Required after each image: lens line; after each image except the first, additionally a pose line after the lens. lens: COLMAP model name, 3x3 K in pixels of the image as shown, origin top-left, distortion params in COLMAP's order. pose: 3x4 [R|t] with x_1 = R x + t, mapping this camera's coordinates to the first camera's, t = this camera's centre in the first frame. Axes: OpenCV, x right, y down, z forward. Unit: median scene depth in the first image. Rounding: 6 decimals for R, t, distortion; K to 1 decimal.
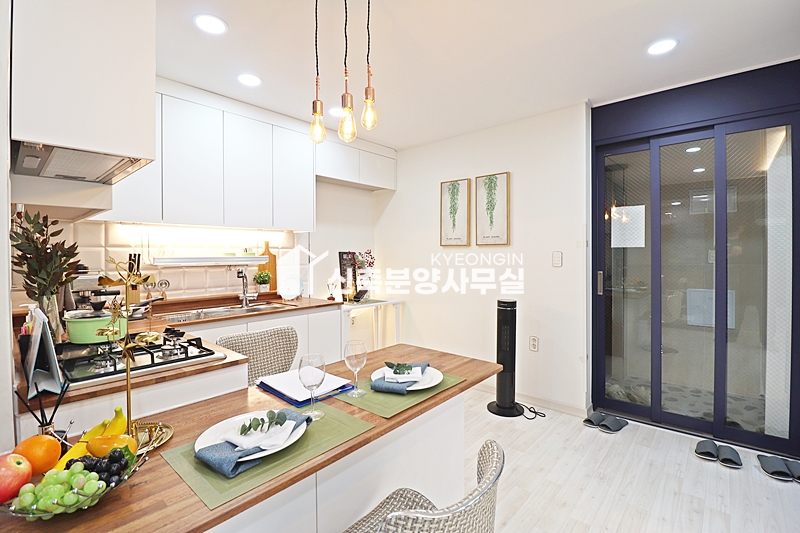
lens RADIAL K [[370.2, 0, 396.8], [0, 370.2, 258.8], [0, 0, 1]] dist [-0.004917, -0.010474]
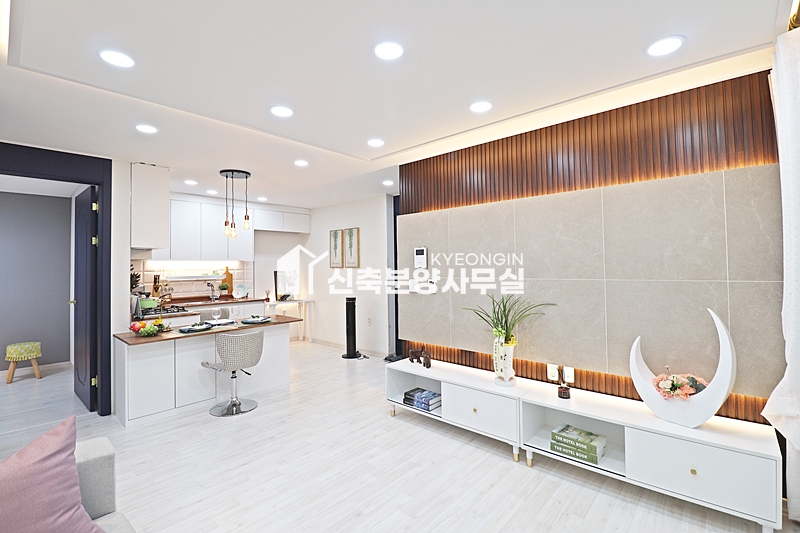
lens RADIAL K [[370.2, 0, 399.1], [0, 370.2, 255.7], [0, 0, 1]] dist [-0.004917, -0.010474]
pose [[0.999934, -0.009796, -0.005941, 0.523250], [0.009548, 0.999138, -0.040403, -0.019078], [0.006331, 0.040344, 0.999166, -0.840325]]
